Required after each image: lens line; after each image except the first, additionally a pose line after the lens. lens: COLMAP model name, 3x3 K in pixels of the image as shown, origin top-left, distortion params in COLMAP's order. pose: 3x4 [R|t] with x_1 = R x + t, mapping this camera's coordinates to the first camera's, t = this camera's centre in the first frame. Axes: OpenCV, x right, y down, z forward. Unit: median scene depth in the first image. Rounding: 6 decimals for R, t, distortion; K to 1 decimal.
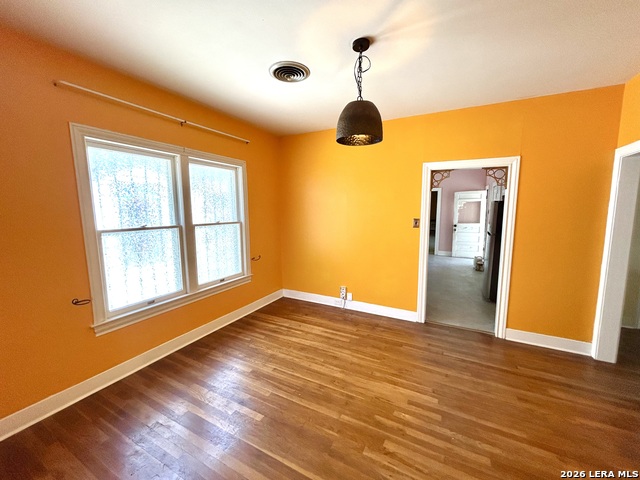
lens RADIAL K [[257.6, 0, 318.5], [0, 257.6, 239.6], [0, 0, 1]] dist [-0.000790, 0.000364]
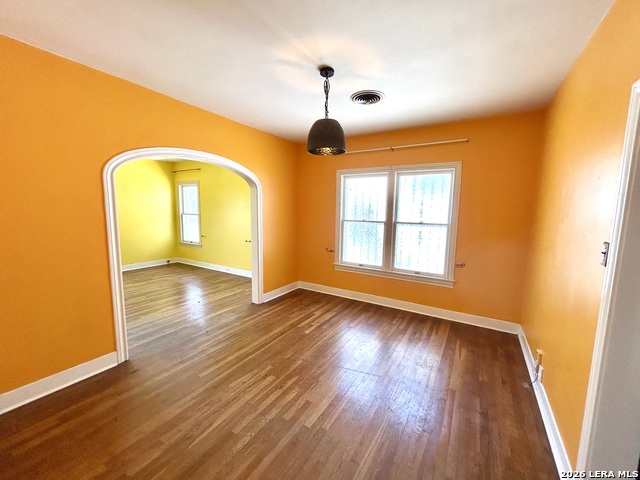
lens RADIAL K [[257.6, 0, 318.5], [0, 257.6, 239.6], [0, 0, 1]] dist [-0.000790, 0.000364]
pose [[-0.071529, 0.124494, -0.989639, 0.913012], [-0.130233, 0.982521, 0.133011, -0.097682], [0.988900, 0.138397, -0.054065, 0.719362]]
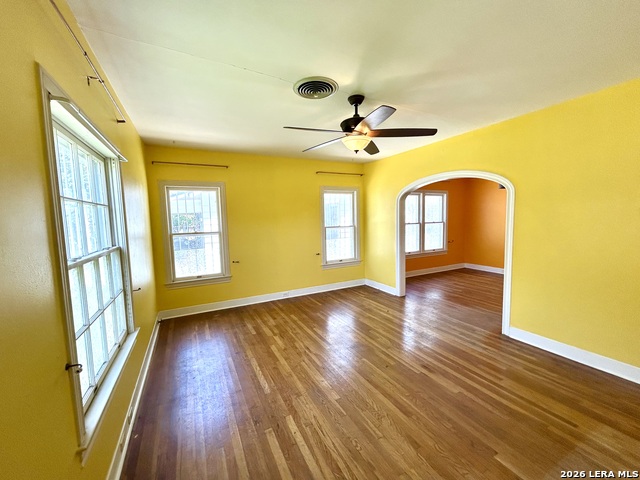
lens RADIAL K [[257.6, 0, 318.5], [0, 257.6, 239.6], [0, 0, 1]] dist [-0.000790, 0.000364]
pose [[0.817753, 0.039613, -0.574204, 0.061806], [-0.048854, 0.998806, -0.000670, 0.144714], [0.573492, 0.028600, 0.818712, -1.455470]]
